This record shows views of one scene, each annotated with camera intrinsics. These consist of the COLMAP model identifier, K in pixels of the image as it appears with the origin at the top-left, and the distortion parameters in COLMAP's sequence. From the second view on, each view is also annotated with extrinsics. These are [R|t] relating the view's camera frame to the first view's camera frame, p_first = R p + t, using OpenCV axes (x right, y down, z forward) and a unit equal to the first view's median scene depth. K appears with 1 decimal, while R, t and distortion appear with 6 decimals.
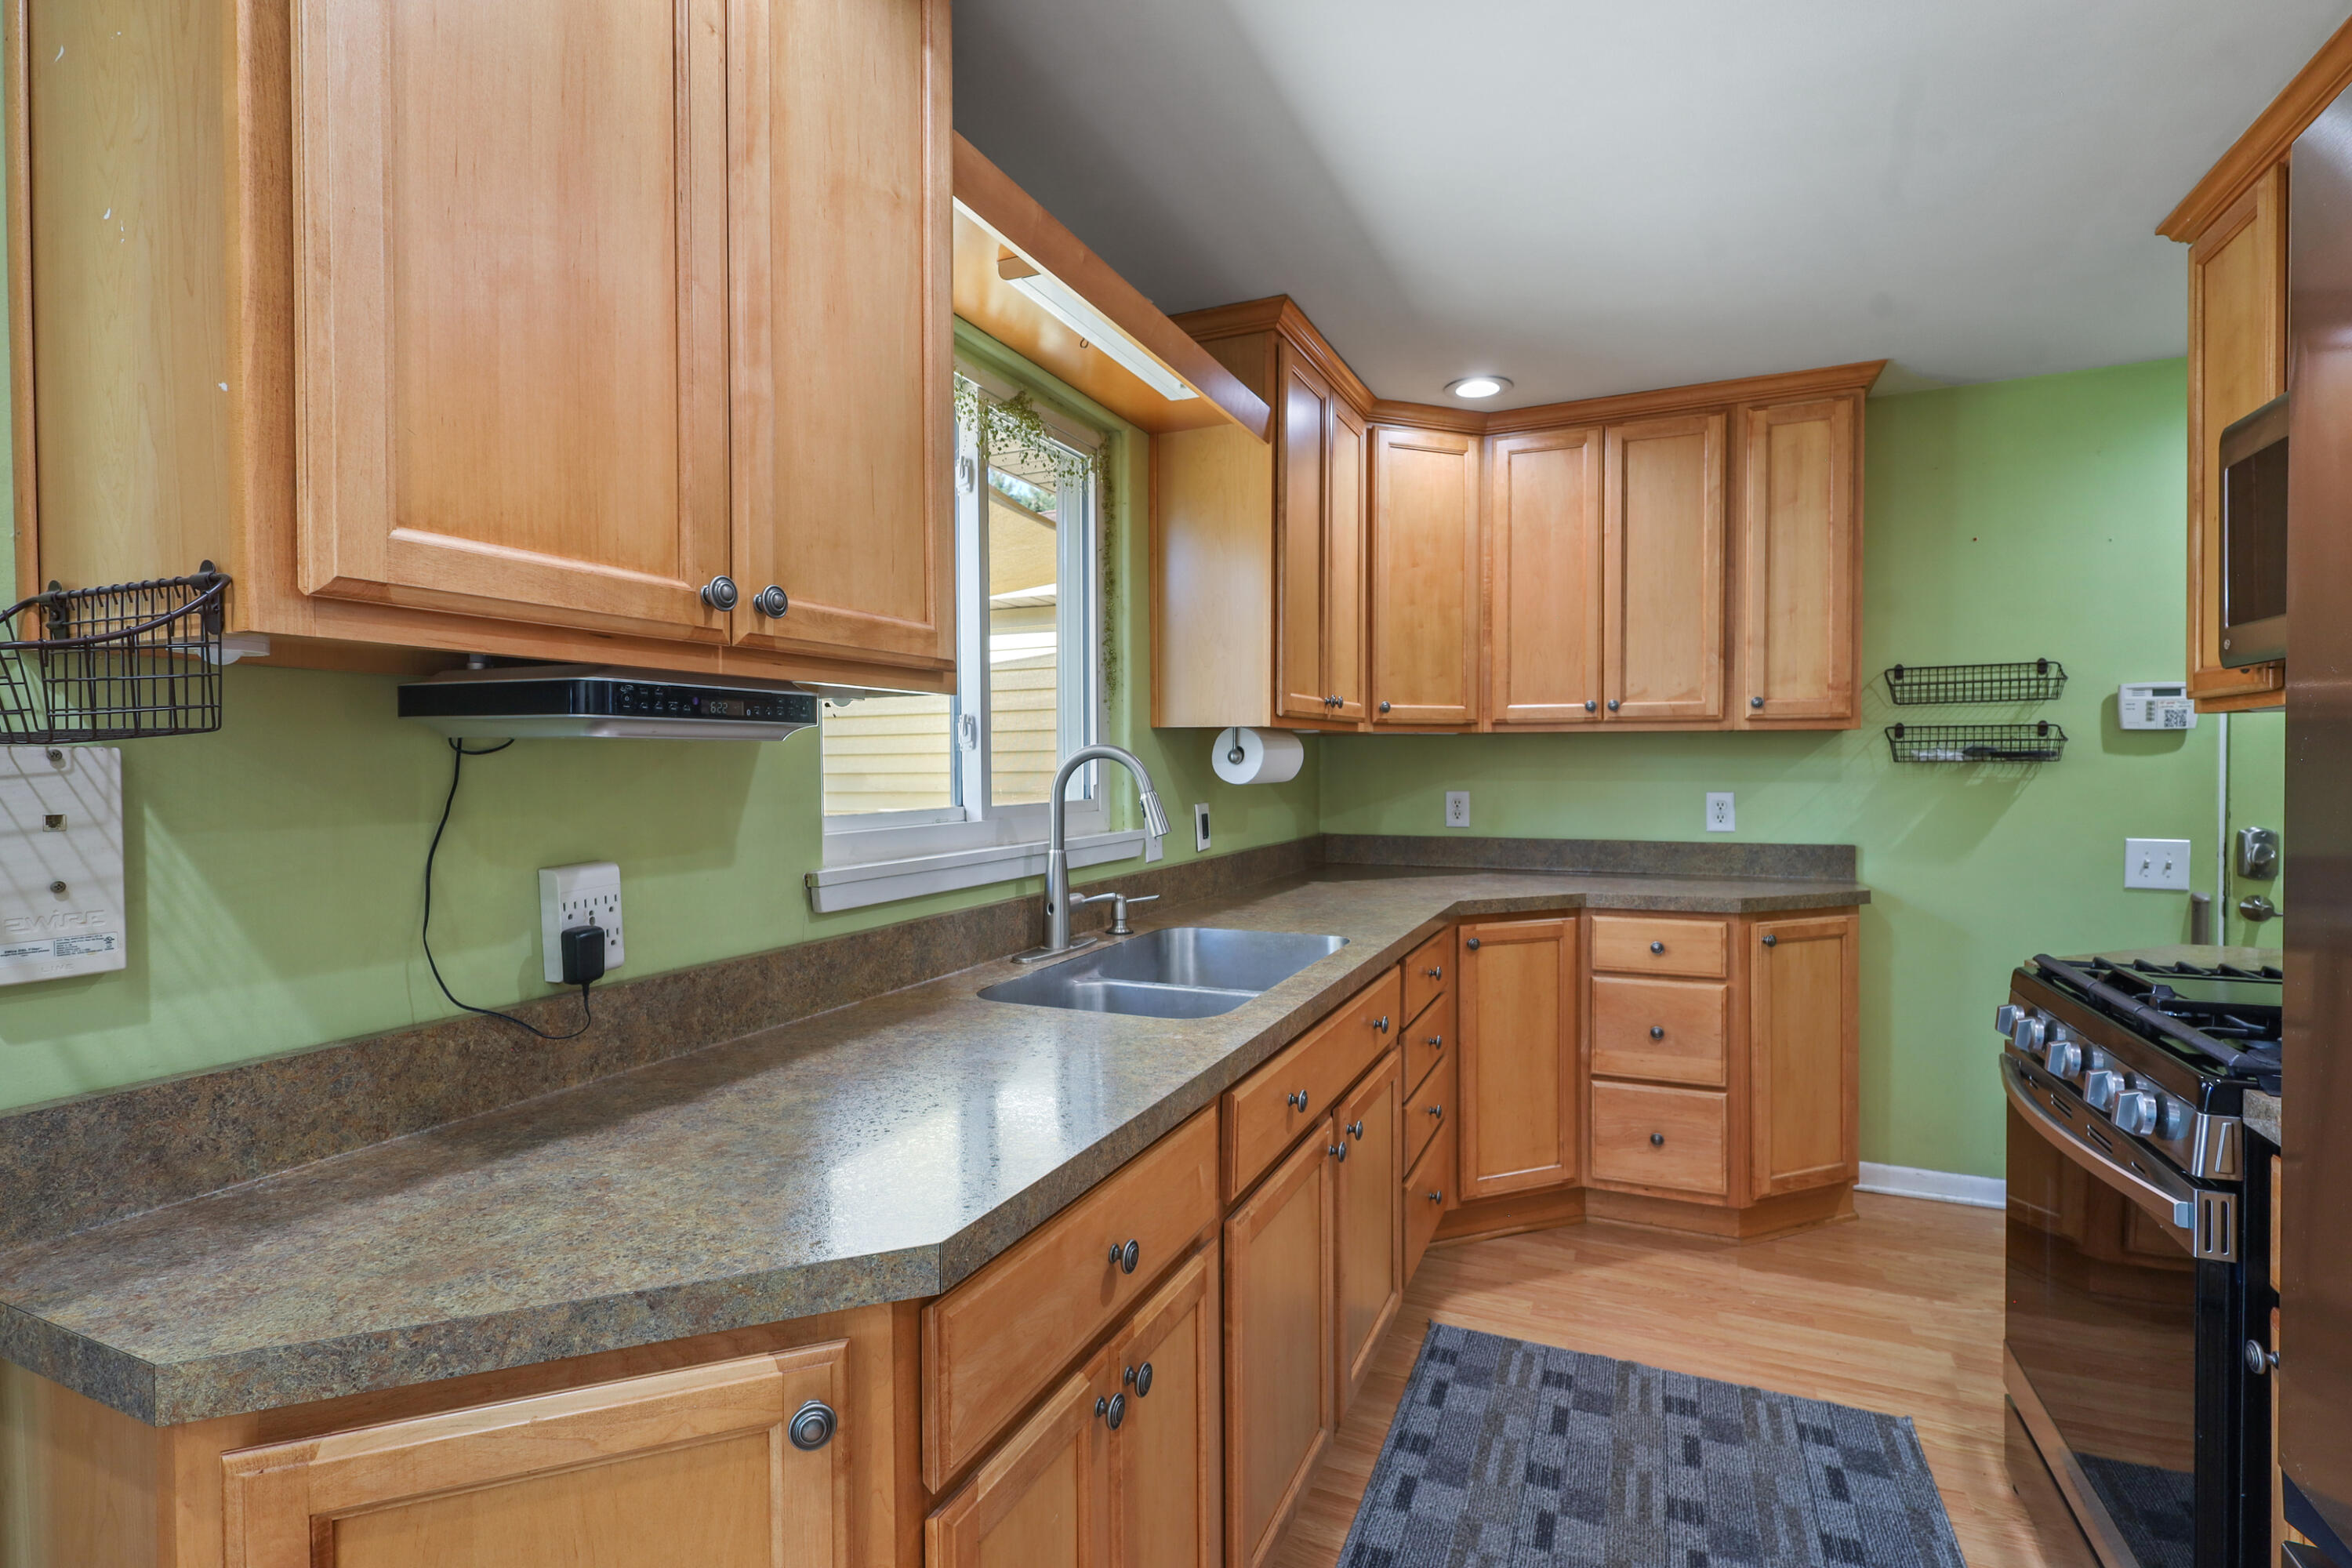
lens RADIAL K [[1094.8, 0, 1182.5], [0, 1094.8, 774.5], [0, 0, 1]] dist [0.002786, -0.000086]
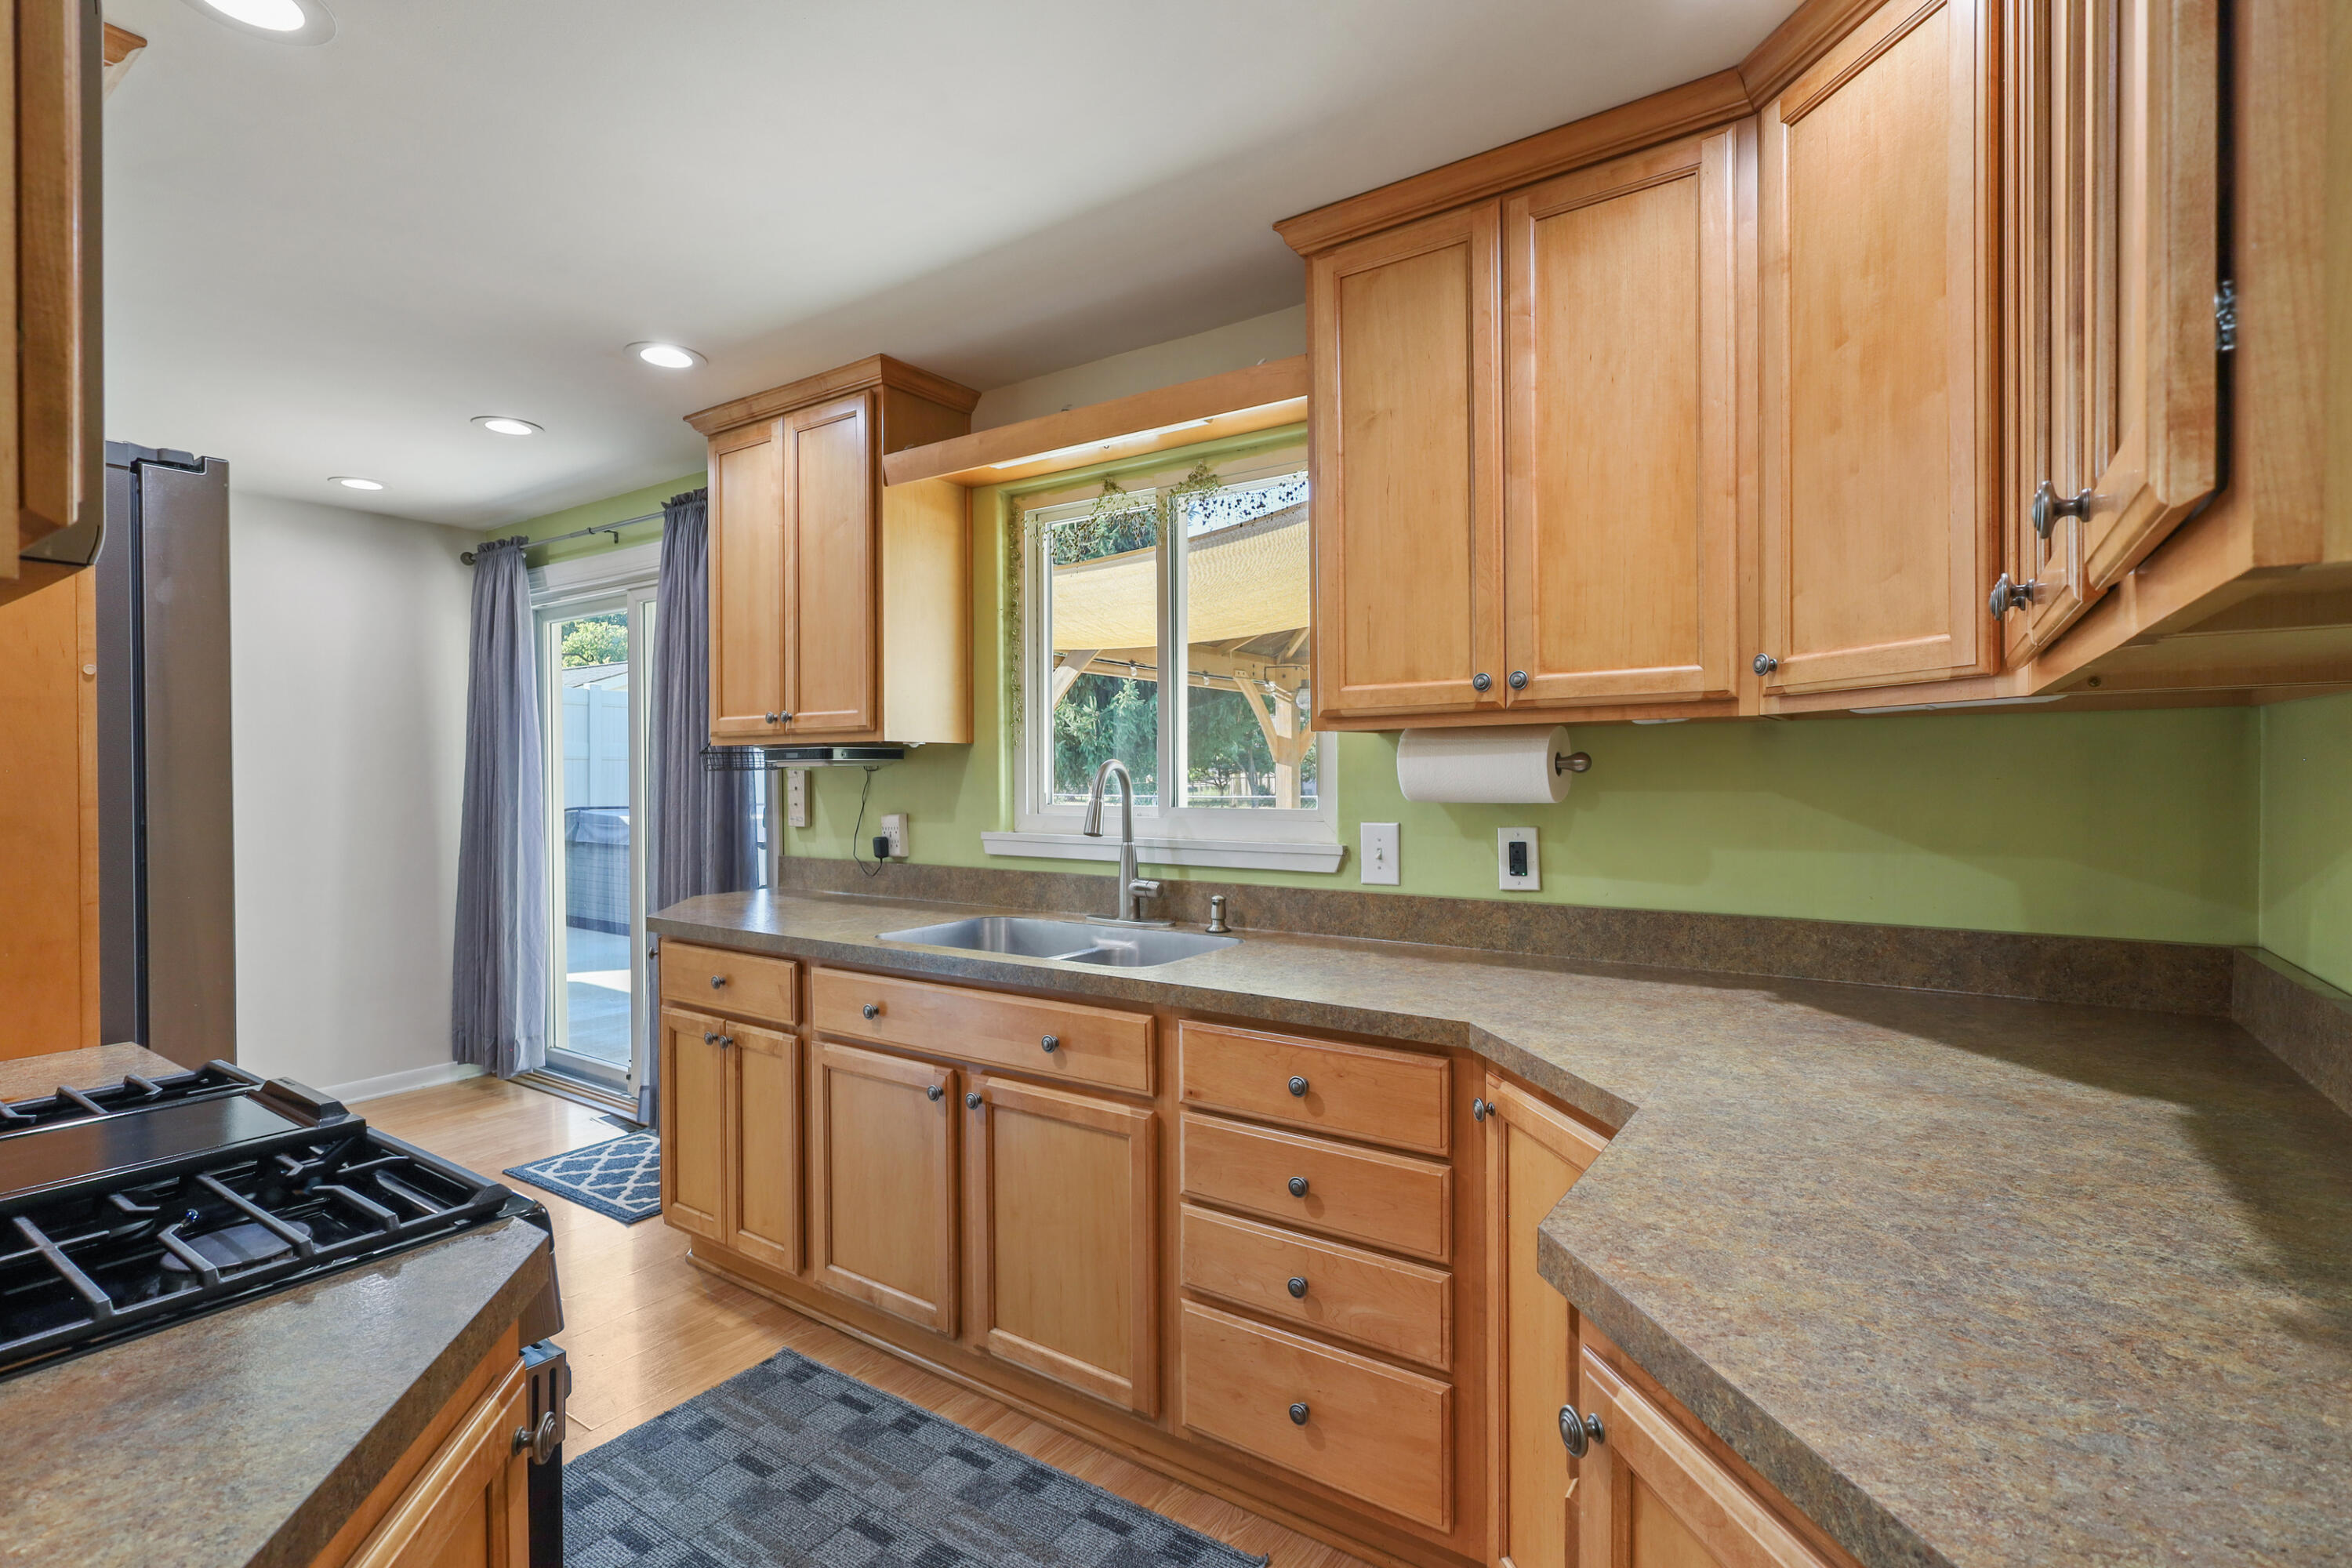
lens RADIAL K [[1094.8, 0, 1182.5], [0, 1094.8, 774.5], [0, 0, 1]] dist [0.002786, -0.000086]
pose [[-0.177659, 0.011052, -0.984030, 1.261684], [-0.004317, 0.999919, 0.012010, -0.028909], [0.984083, 0.006381, -0.177597, 1.444689]]
